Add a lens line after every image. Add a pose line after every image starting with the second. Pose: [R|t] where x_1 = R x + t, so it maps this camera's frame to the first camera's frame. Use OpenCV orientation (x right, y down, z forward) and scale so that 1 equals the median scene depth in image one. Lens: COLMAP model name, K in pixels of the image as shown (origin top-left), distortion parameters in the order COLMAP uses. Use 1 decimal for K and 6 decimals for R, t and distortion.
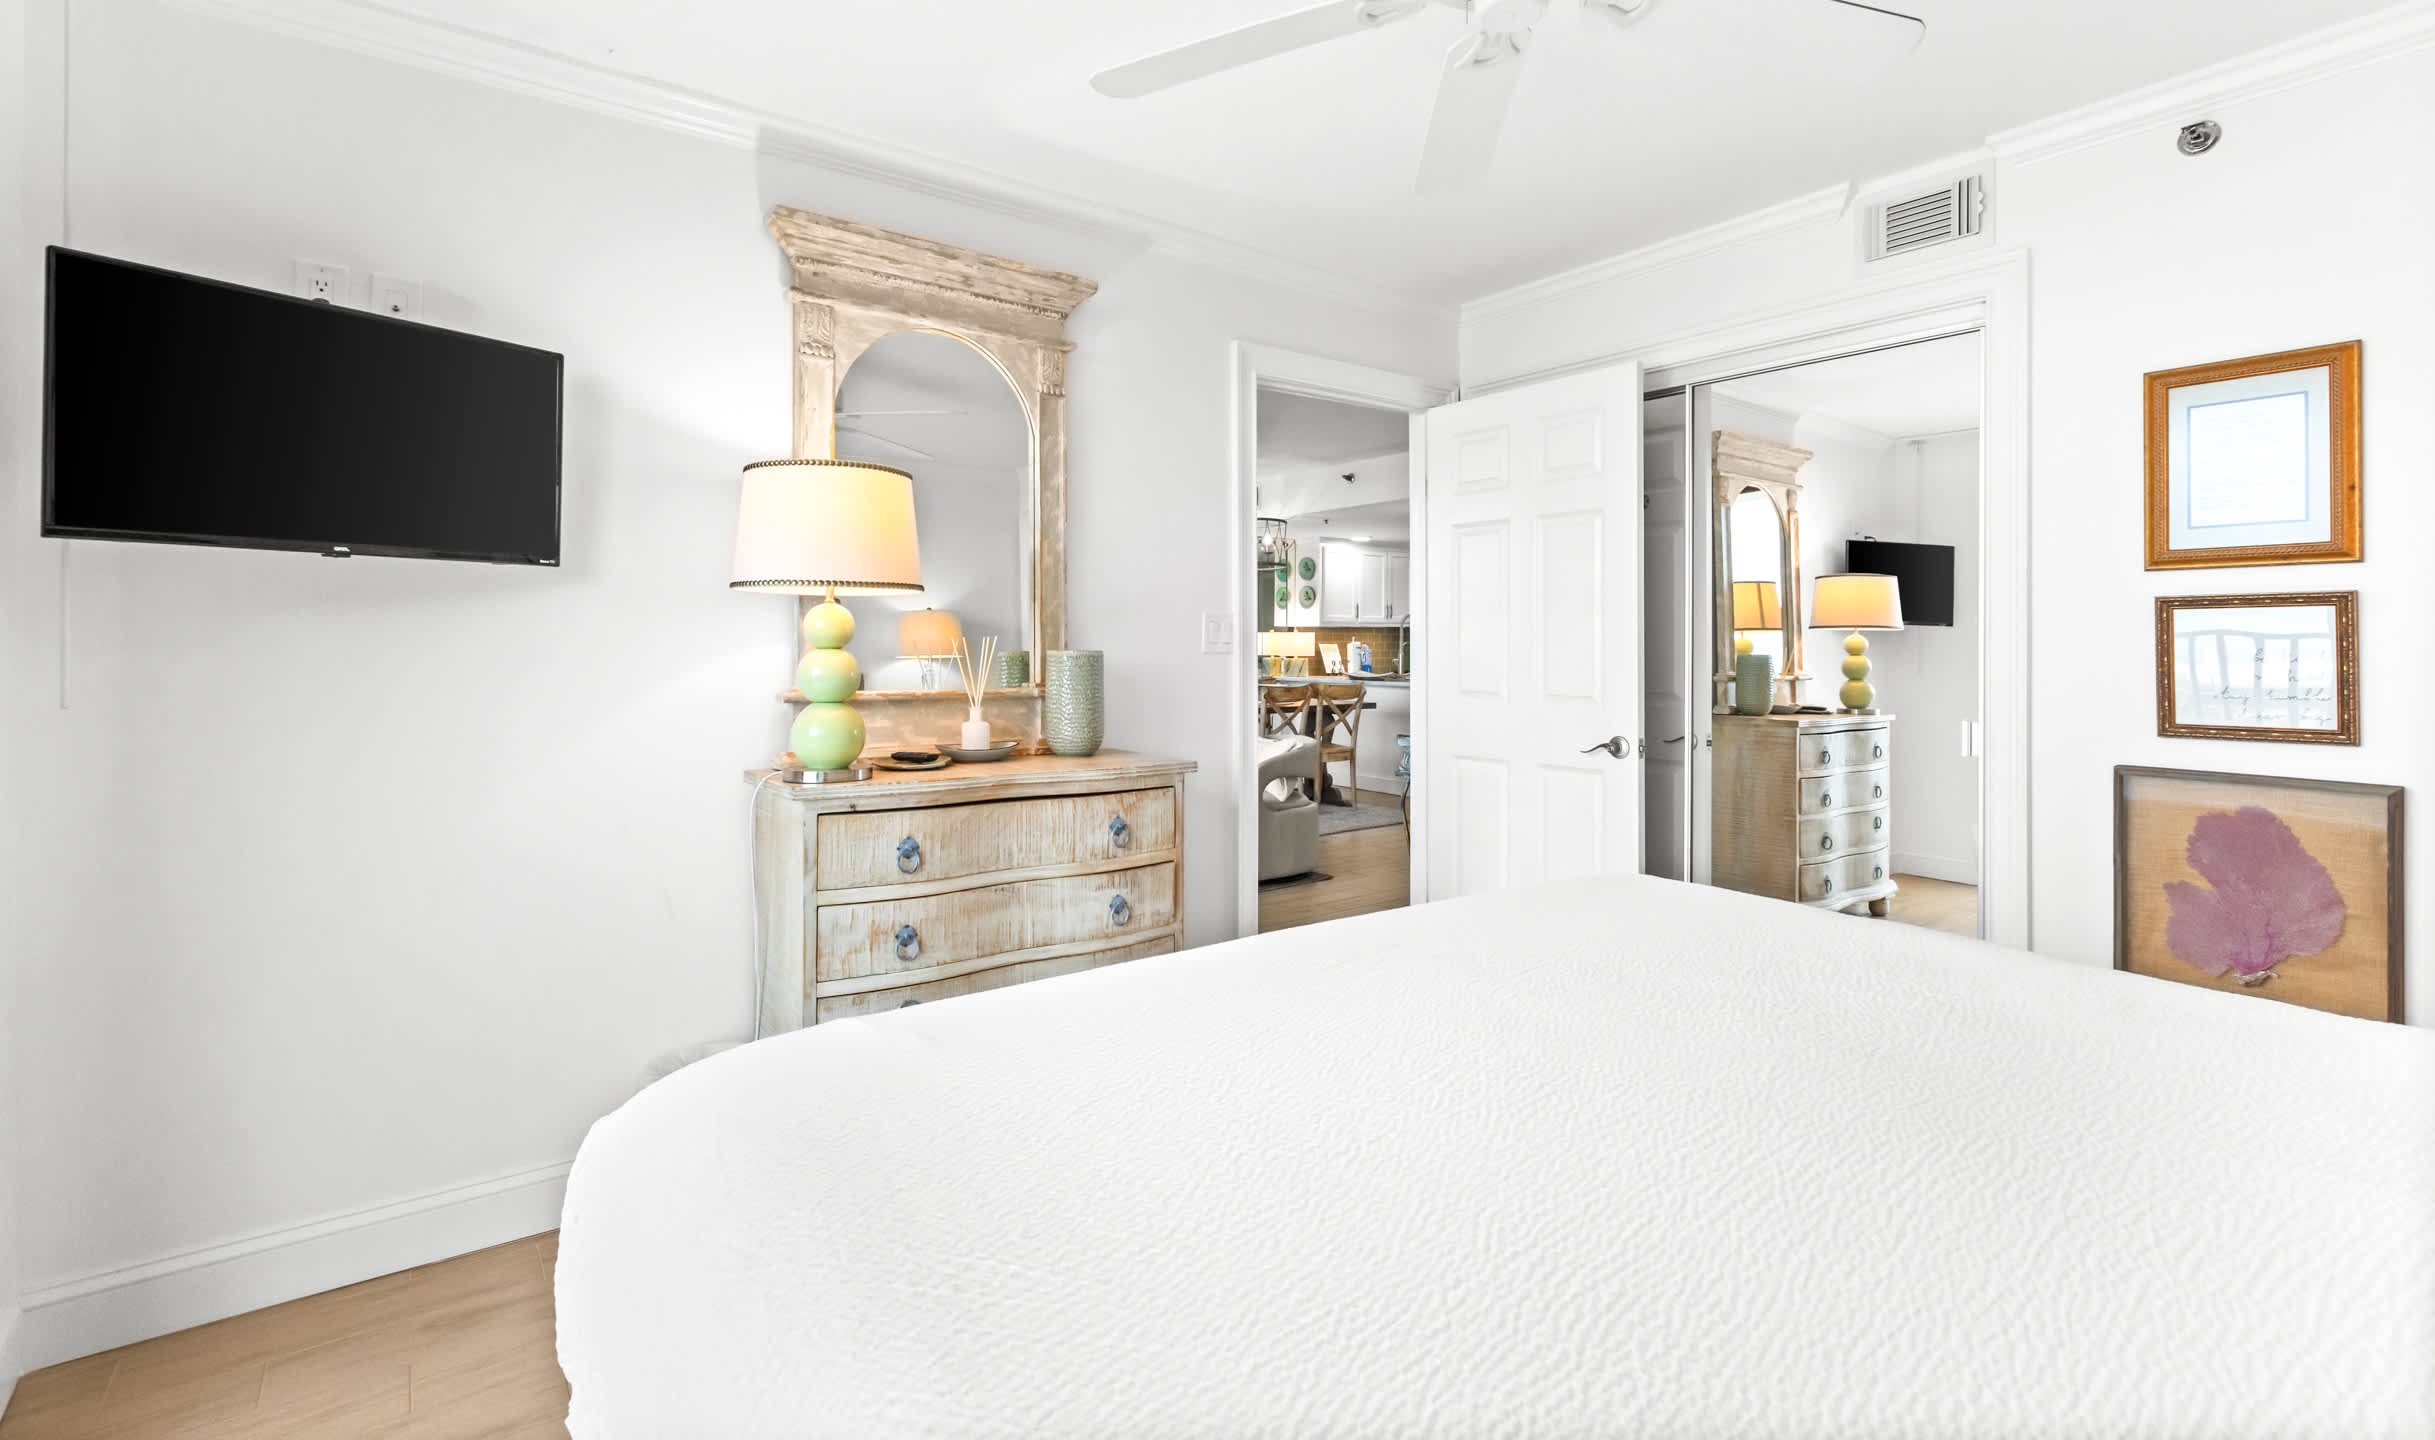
lens RADIAL K [[1097.2, 0, 1209.9], [0, 1097.2, 644.5], [0, 0, 1]] dist [-0.000115, -0.000056]
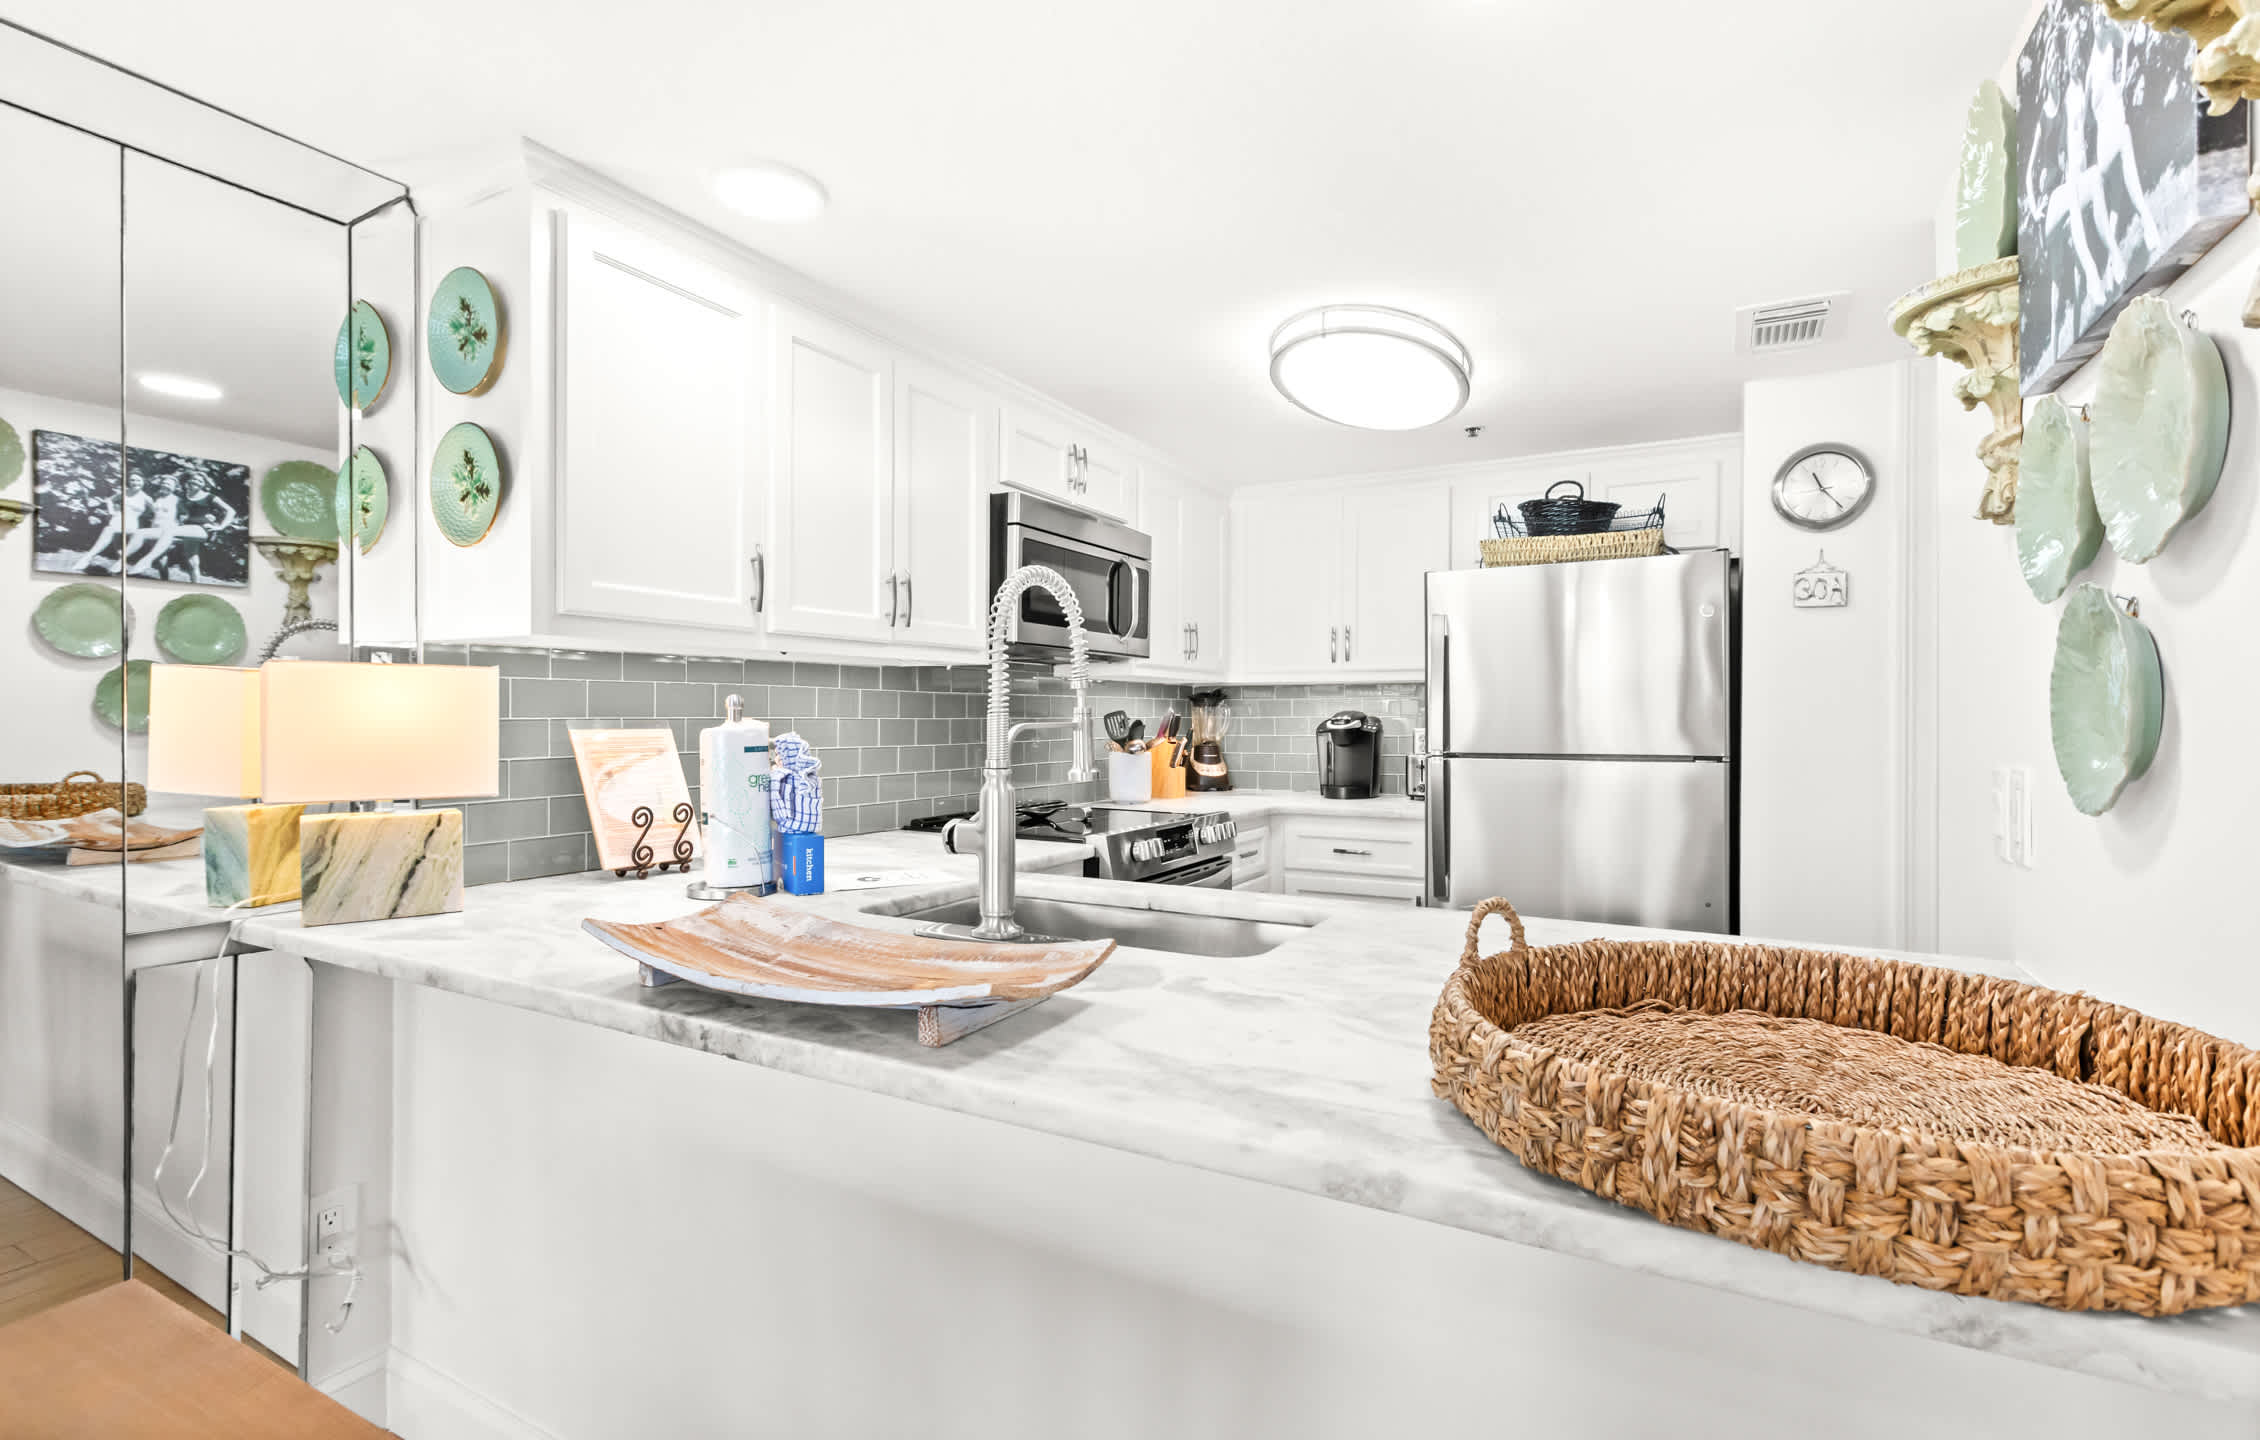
lens RADIAL K [[1030.4, 0, 1150.4], [0, 1030.4, 719.7], [0, 0, 1]] dist [0.002010, 0.000268]
pose [[0.904537, -0.004155, 0.426376, 0.118233], [0.002718, 0.999988, 0.003979, -0.002438], [-0.426387, -0.002440, 0.904537, 0.781422]]
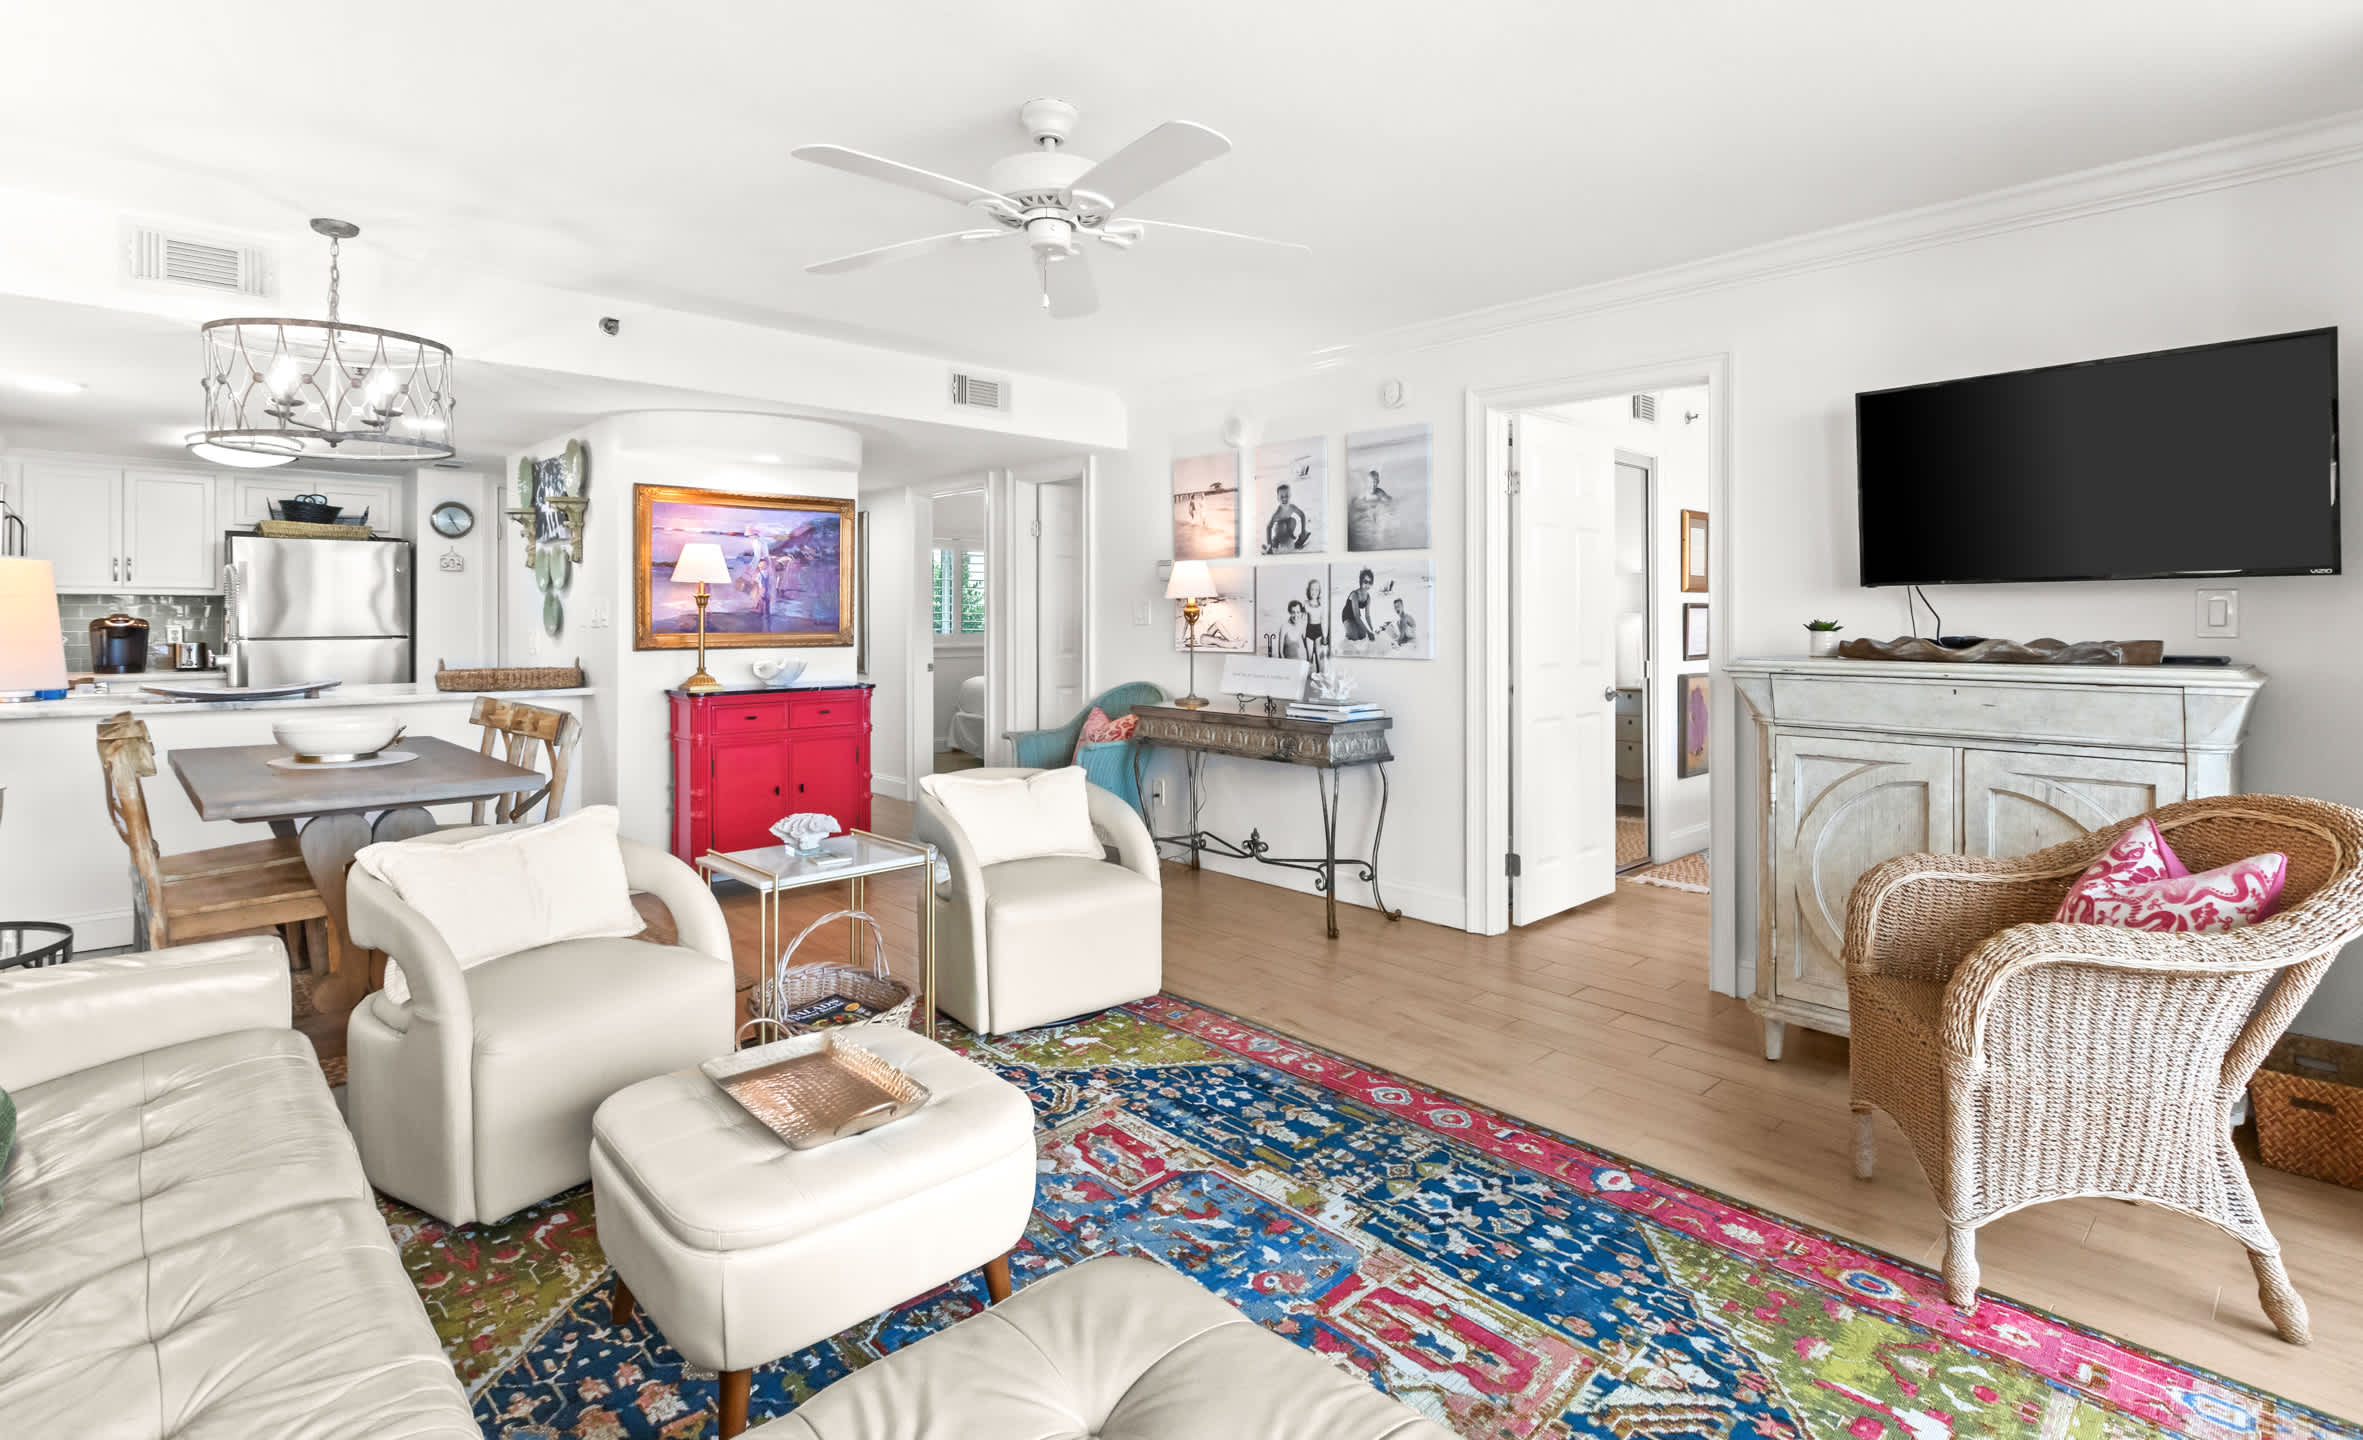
lens RADIAL K [[1119.1, 0, 1178.0], [0, 1119.1, 617.4], [0, 0, 1]] dist [0.003380, 0.000488]
pose [[-0.121704, -0.003767, 0.992559, -0.359949], [0.000317, 0.999993, 0.003834, -0.004540], [-0.992566, 0.000781, -0.121702, 0.586080]]
